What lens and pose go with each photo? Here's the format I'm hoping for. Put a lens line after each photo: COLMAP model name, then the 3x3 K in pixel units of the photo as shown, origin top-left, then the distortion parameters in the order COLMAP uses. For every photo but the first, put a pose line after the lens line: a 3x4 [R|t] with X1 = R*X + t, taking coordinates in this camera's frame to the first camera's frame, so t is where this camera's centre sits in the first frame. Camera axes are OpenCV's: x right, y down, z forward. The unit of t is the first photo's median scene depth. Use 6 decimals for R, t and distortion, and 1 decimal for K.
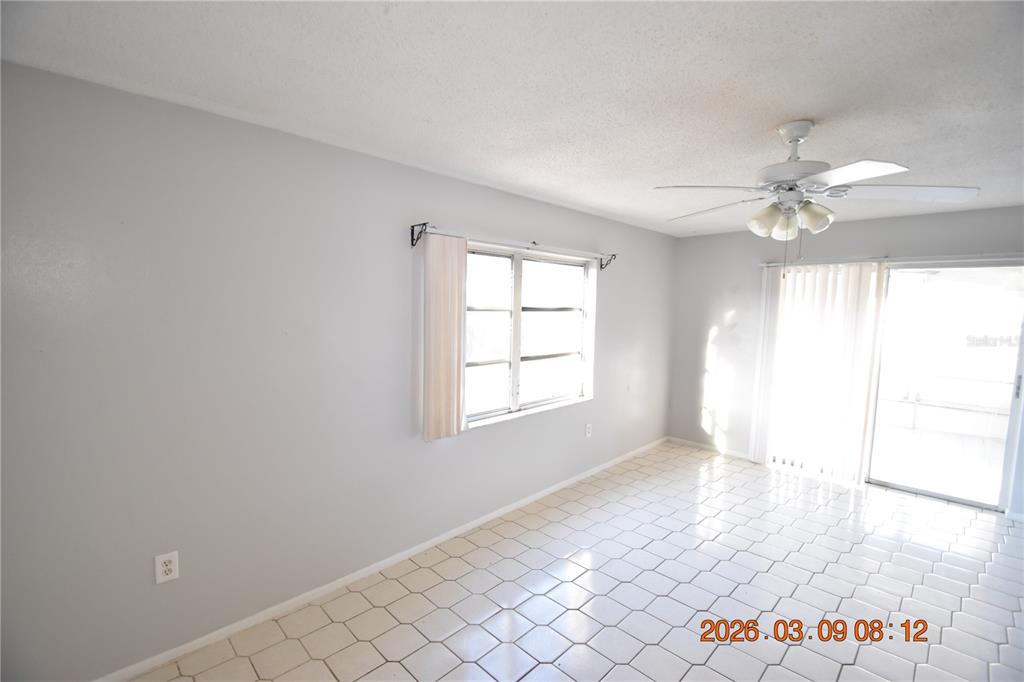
lens RADIAL K [[451.6, 0, 510.6], [0, 451.6, 343.8], [0, 0, 1]] dist [-0.003838, -0.001529]
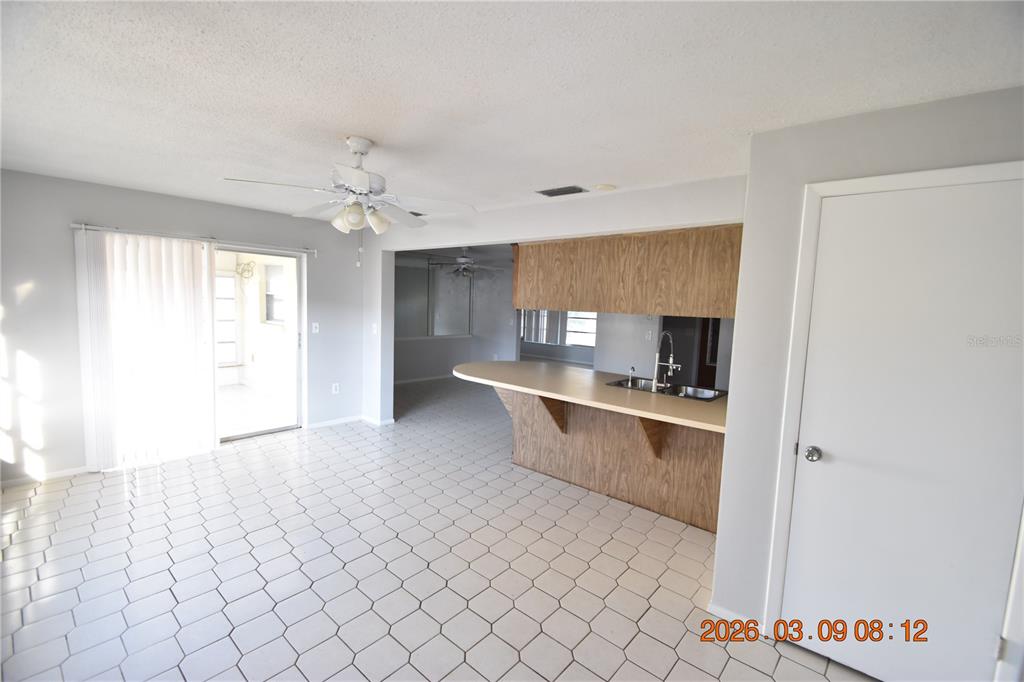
lens RADIAL K [[451.6, 0, 511.1], [0, 451.6, 343.2], [0, 0, 1]] dist [-0.003838, -0.001529]
pose [[-0.069668, -0.113362, 0.991108, -0.330729], [0.047119, 0.992039, 0.116781, -0.030695], [-0.996457, 0.054836, -0.063772, 0.343927]]
